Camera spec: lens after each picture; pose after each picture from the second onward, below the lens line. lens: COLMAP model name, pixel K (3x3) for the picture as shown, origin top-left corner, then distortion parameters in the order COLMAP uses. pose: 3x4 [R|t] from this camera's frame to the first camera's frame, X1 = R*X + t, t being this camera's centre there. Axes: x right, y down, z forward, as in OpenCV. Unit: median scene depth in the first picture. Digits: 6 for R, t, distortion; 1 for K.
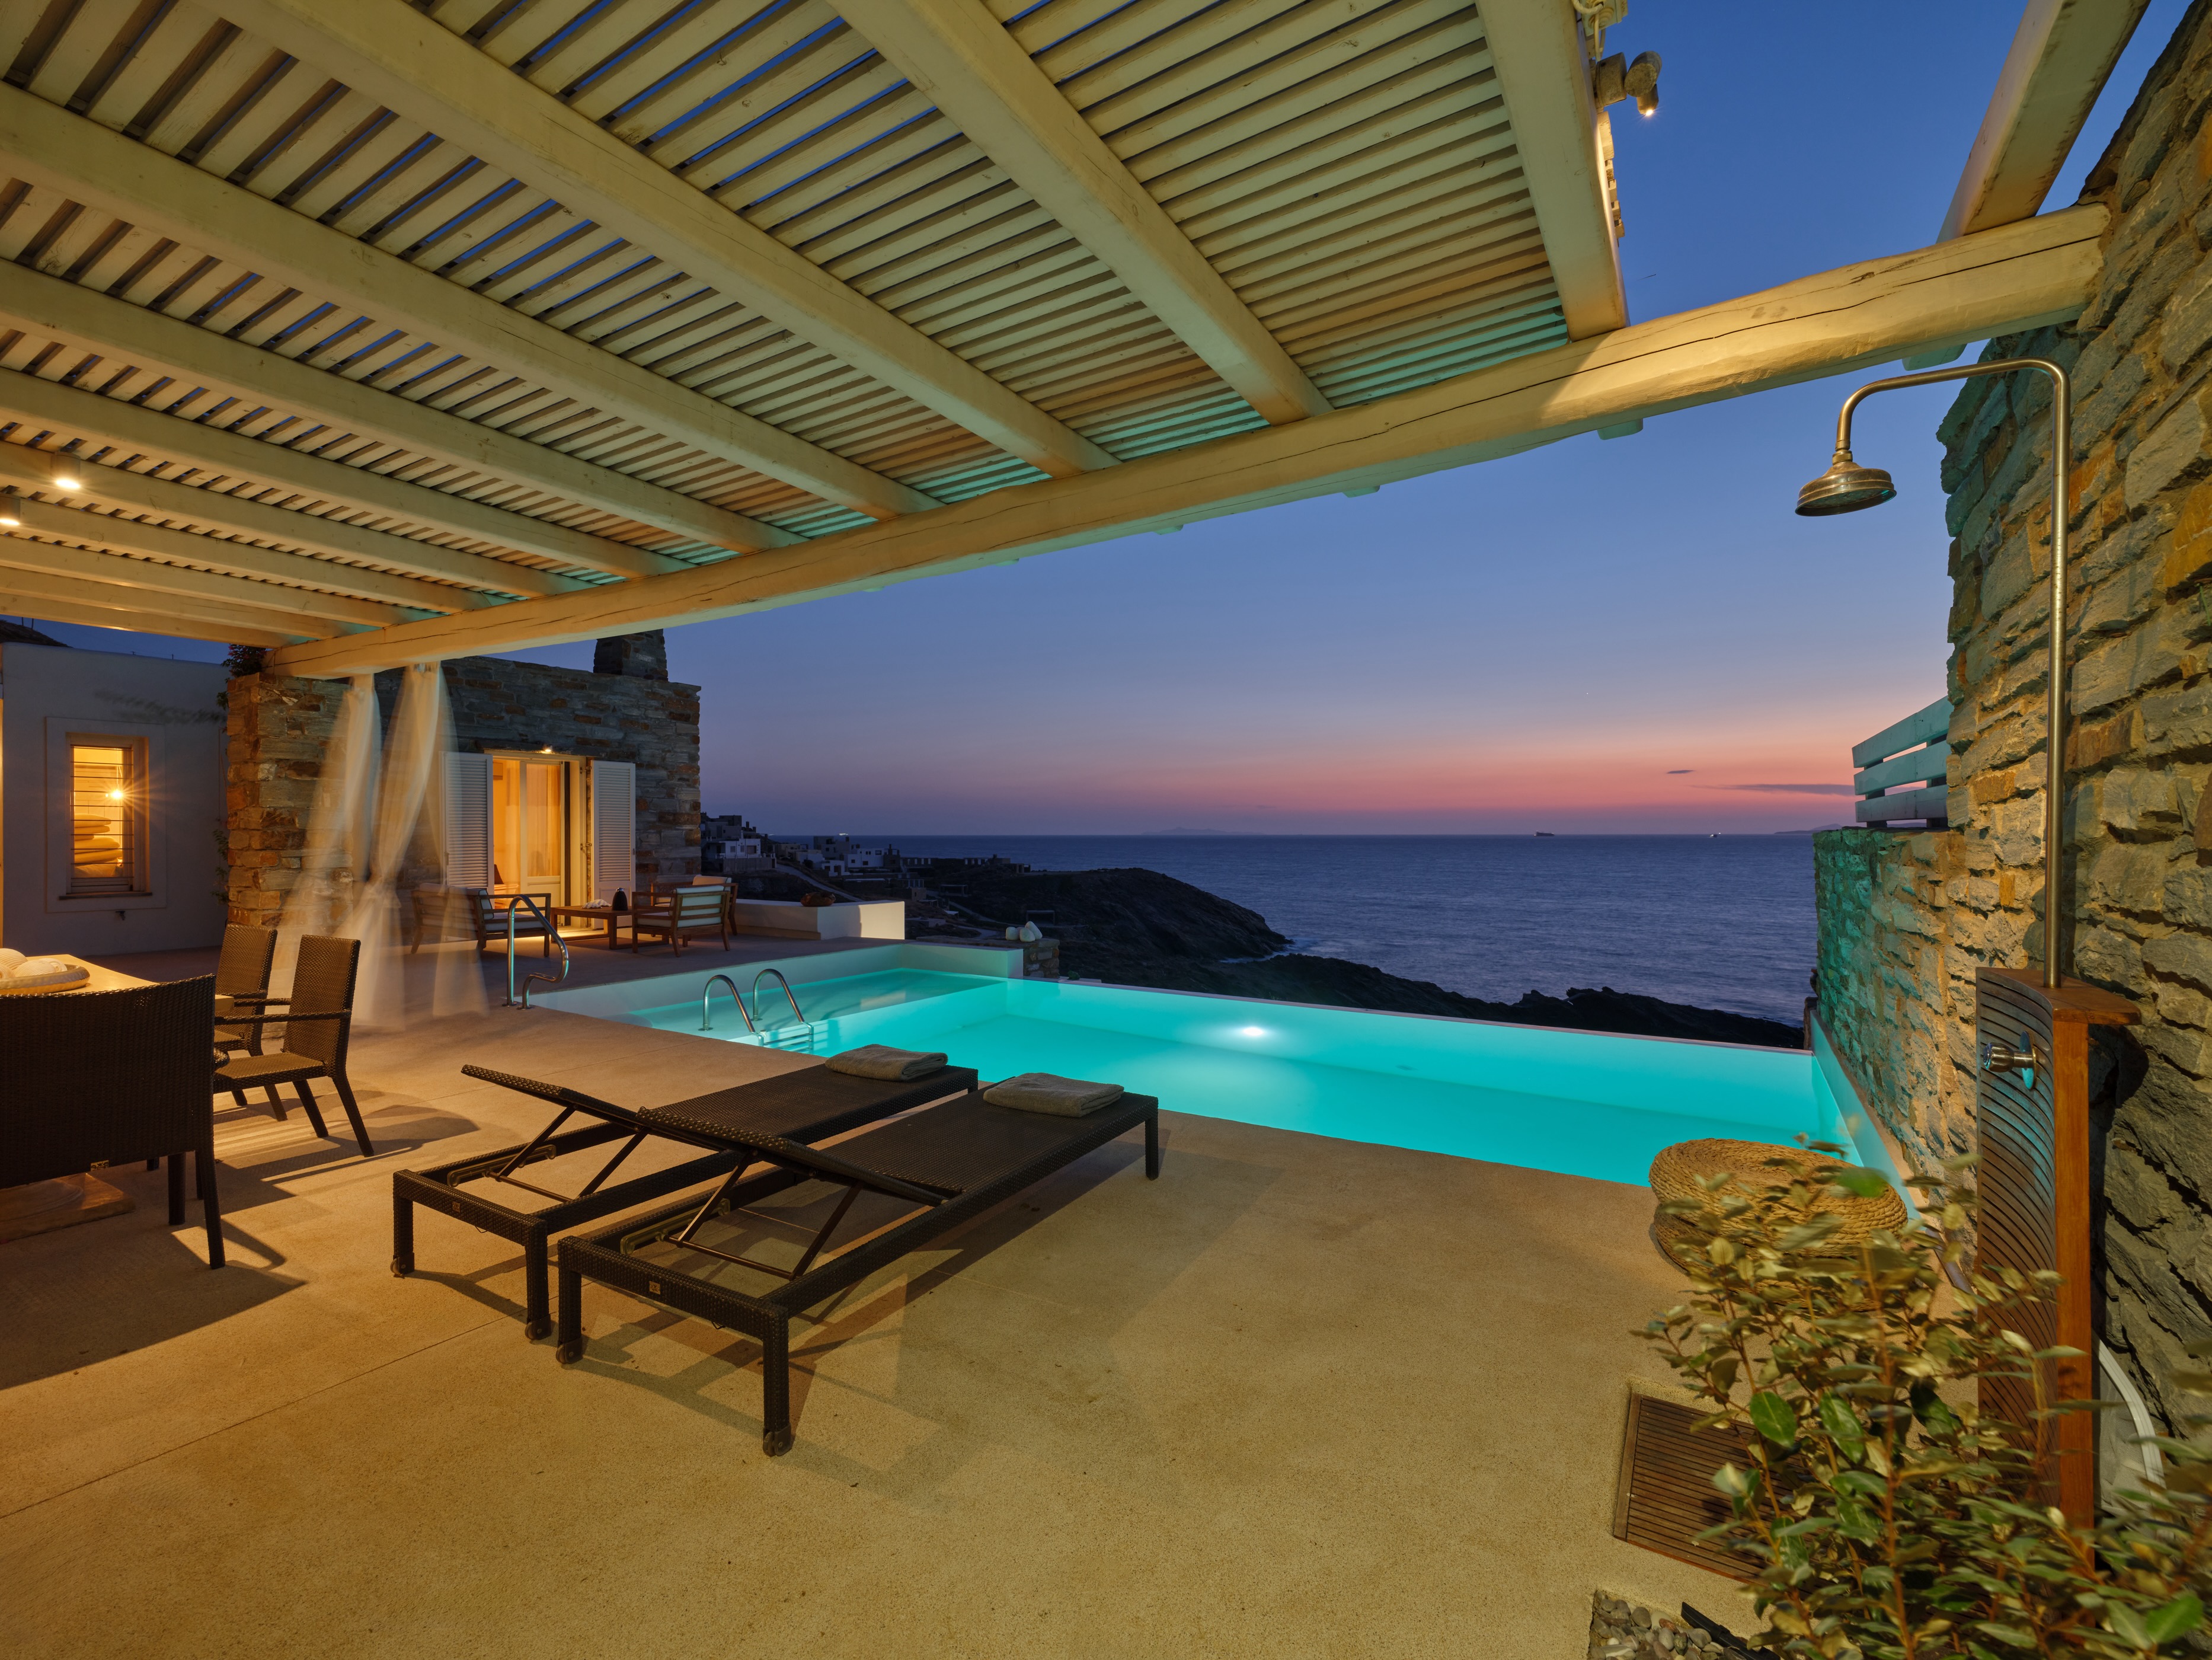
lens RADIAL K [[1006.6, 0, 1100.3], [0, 1006.6, 834.8], [0, 0, 1]] dist [0.000410, 0.000003]
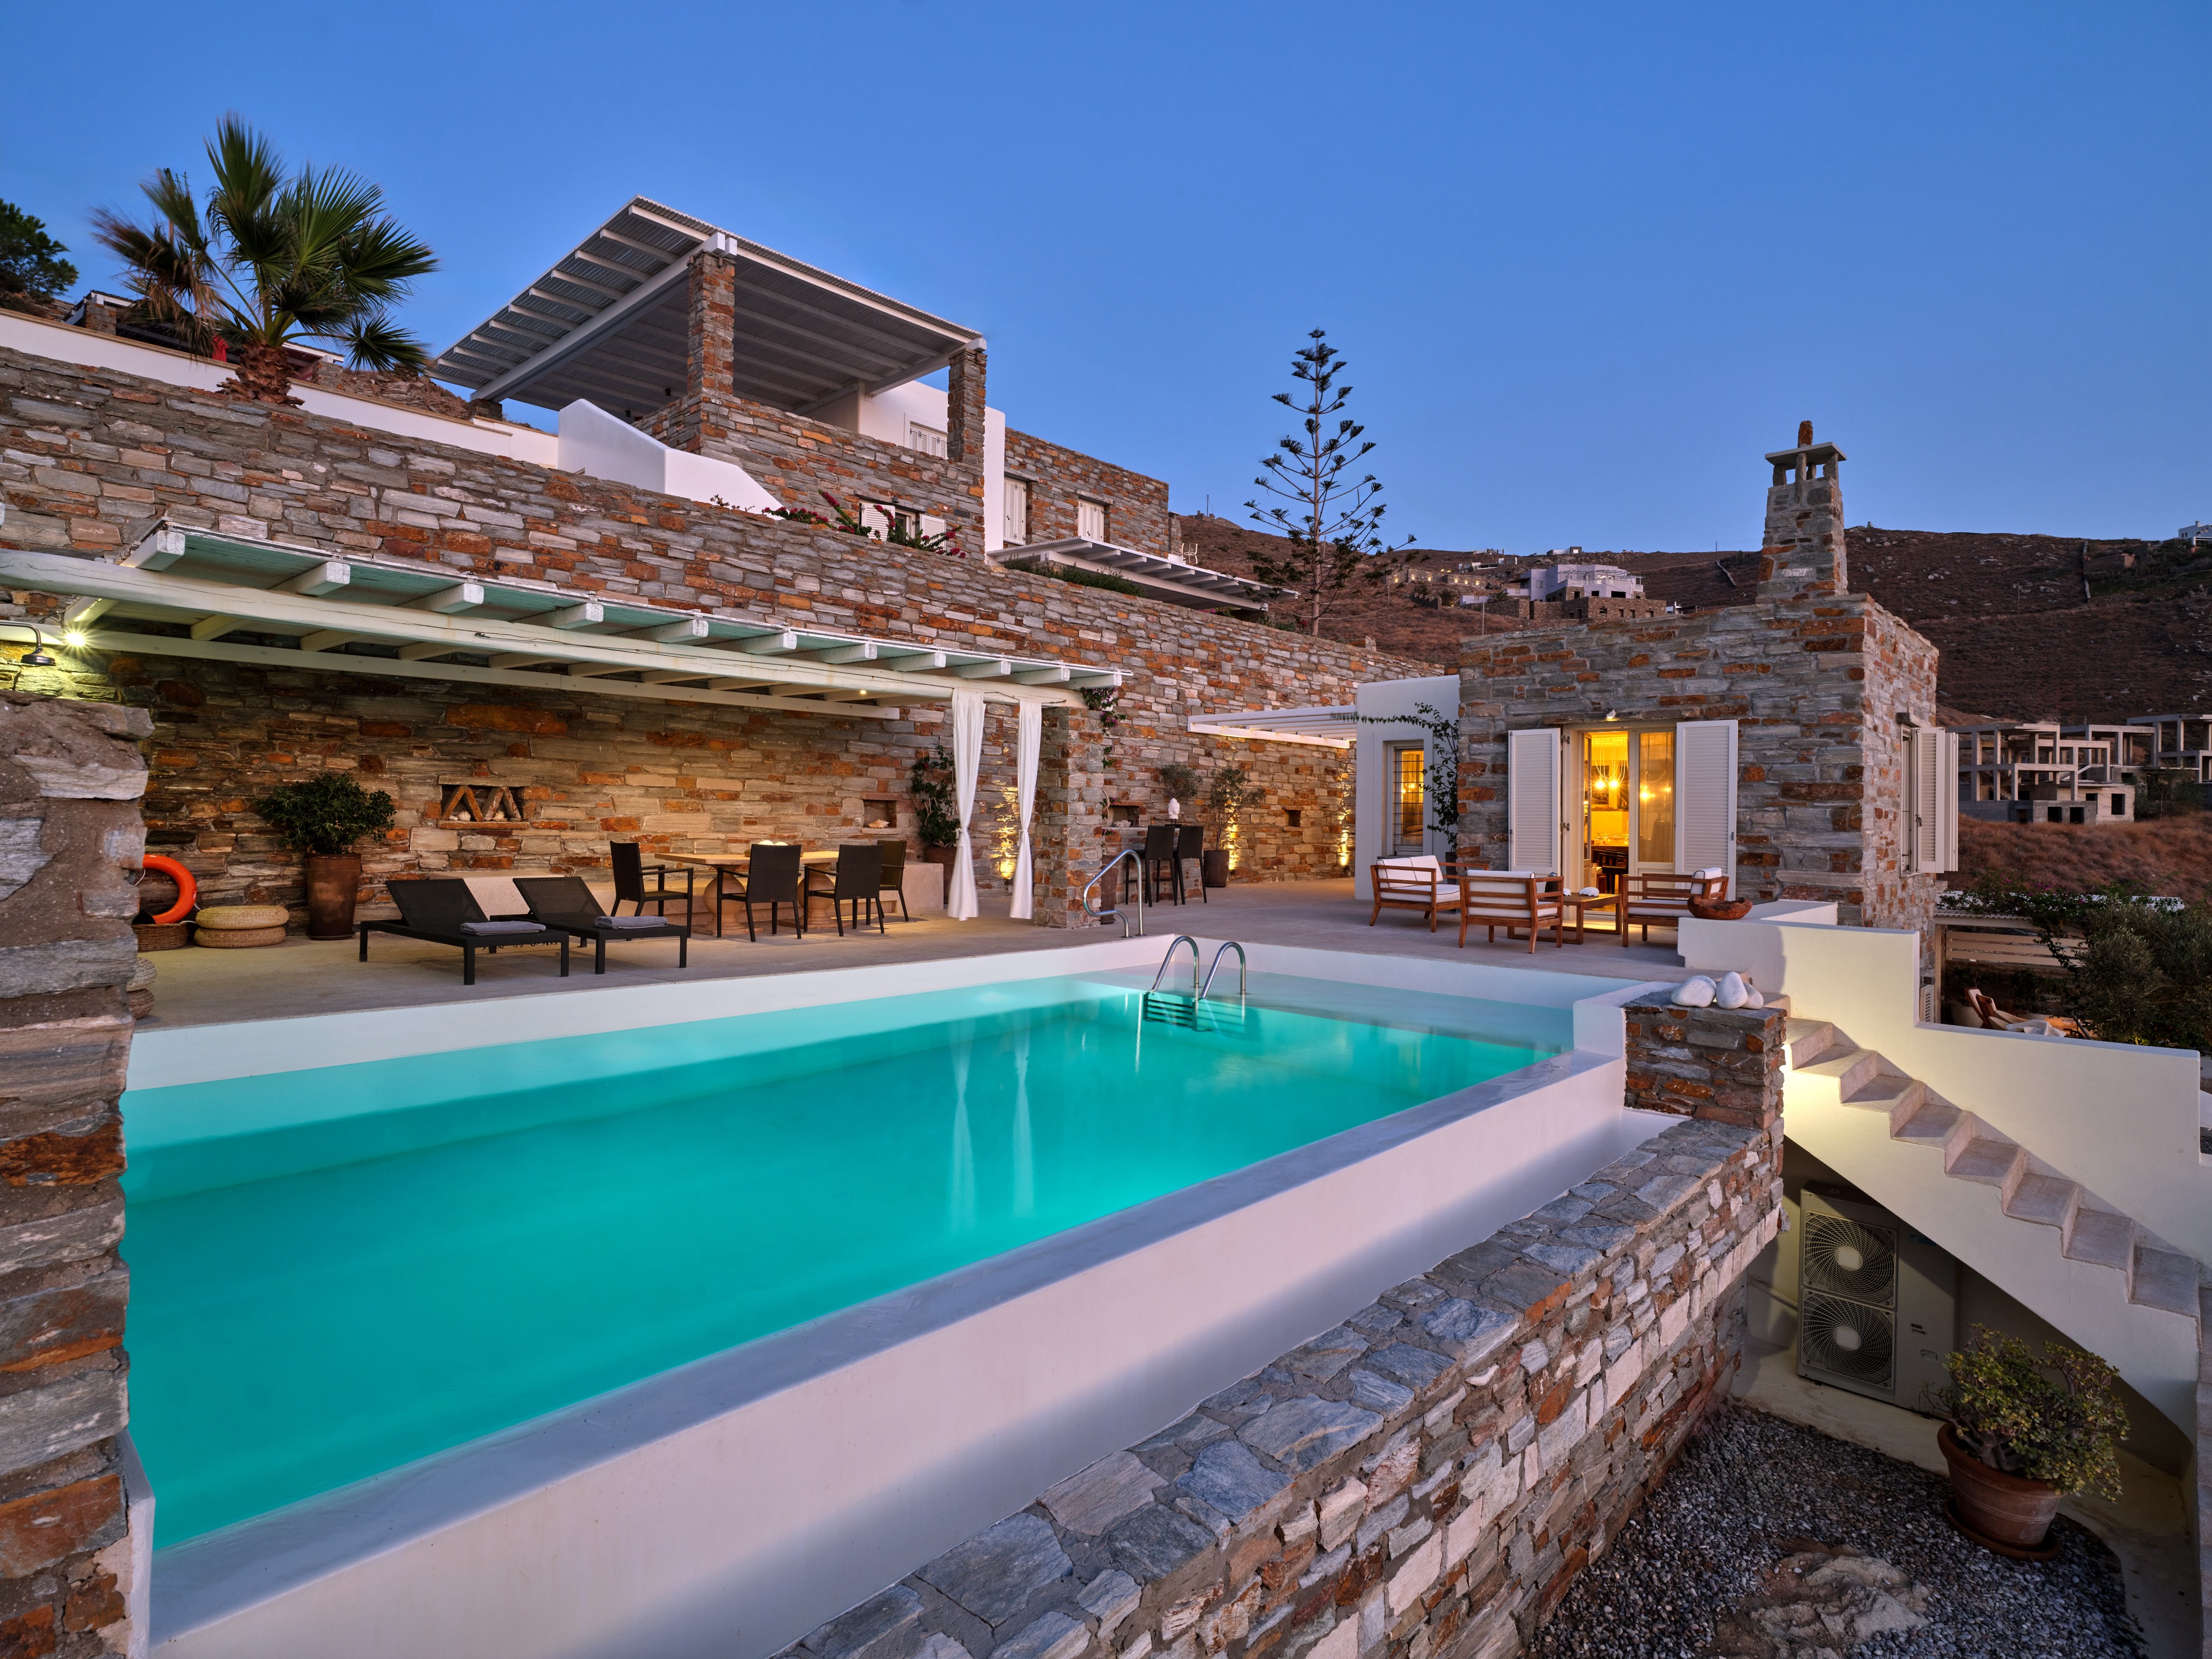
lens RADIAL K [[1163.4, 0, 1106.4], [0, 1163.4, 824.1], [0, 0, 1]] dist [-0.000360, -0.000052]
pose [[-0.200523, 0.000389, -0.979689, 0.497721], [-0.014258, 0.999893, 0.003315, 0.011746], [0.979585, 0.014634, -0.200496, 0.710436]]
